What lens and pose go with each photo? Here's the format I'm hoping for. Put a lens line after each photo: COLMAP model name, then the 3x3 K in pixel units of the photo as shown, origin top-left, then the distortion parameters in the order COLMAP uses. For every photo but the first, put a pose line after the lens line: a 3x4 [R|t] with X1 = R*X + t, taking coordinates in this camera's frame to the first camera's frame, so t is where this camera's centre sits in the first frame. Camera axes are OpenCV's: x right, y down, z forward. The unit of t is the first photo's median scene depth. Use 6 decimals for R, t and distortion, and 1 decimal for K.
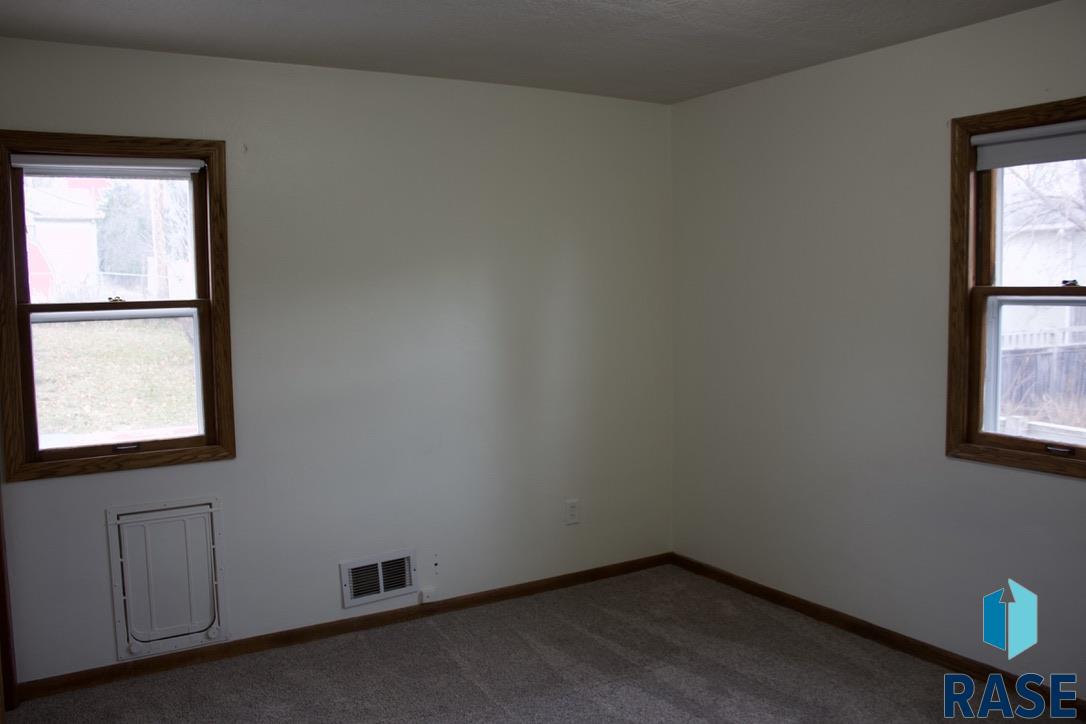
lens RADIAL K [[915.9, 0, 543.0], [0, 915.9, 362.0], [0, 0, 1]] dist [-0.081693, 0.001690]
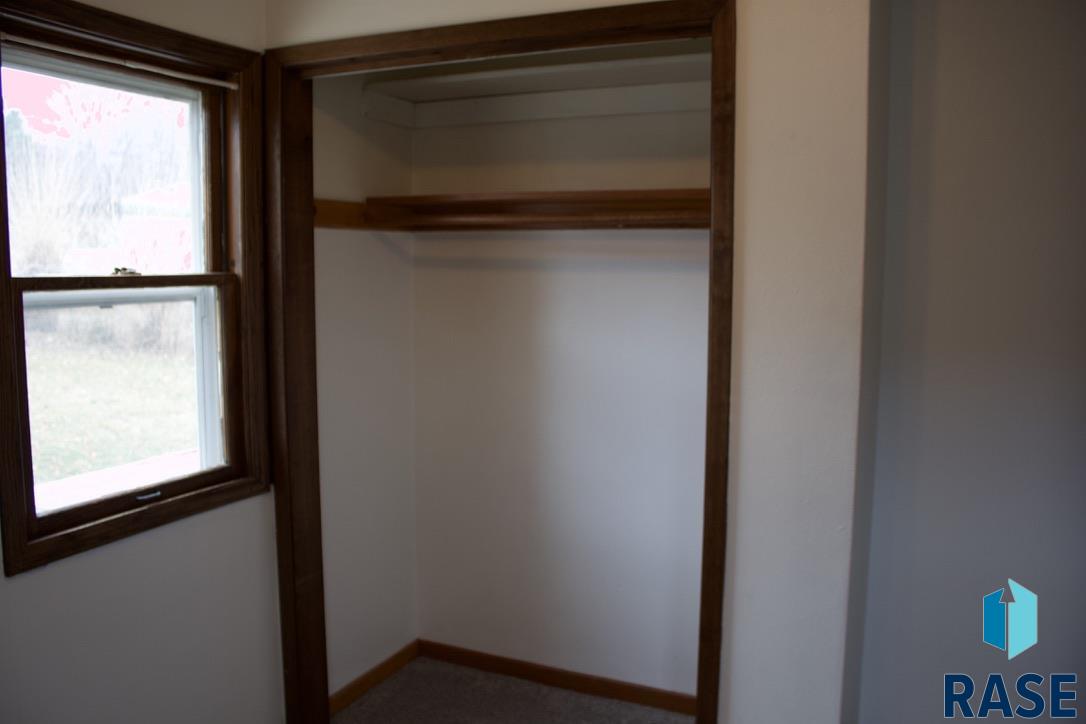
lens RADIAL K [[915.9, 0, 543.0], [0, 915.9, 362.0], [0, 0, 1]] dist [-0.081693, 0.001690]
pose [[0.833910, -0.042633, 0.550251, -0.583647], [0.032046, 0.999070, 0.028841, -0.013331], [-0.550969, -0.006417, 0.834501, 0.287132]]
